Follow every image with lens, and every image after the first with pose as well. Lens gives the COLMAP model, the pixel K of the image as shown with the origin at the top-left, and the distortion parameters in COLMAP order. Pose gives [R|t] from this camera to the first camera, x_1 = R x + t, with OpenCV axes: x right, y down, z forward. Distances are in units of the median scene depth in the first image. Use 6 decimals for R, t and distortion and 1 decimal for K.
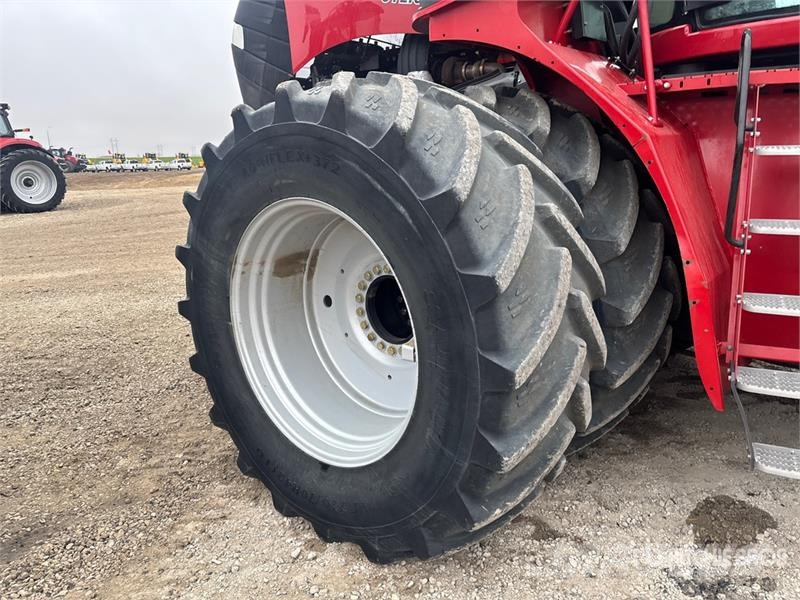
lens RADIAL K [[600.3, 0, 405.6], [0, 600.3, 299.3], [0, 0, 1]] dist [0.039121, -0.047726]
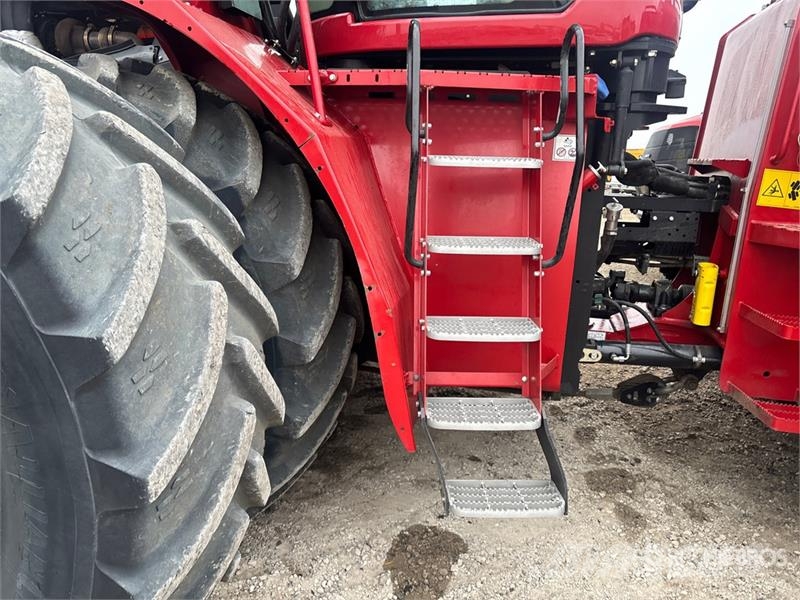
lens RADIAL K [[600.3, 0, 388.4], [0, 600.3, 302.7], [0, 0, 1]] dist [0.039121, -0.047726]
pose [[0.886858, -0.063428, 0.457669, 0.097637], [0.062132, 0.997907, 0.017902, -0.051575], [-0.457846, 0.012560, 0.888943, 0.224838]]
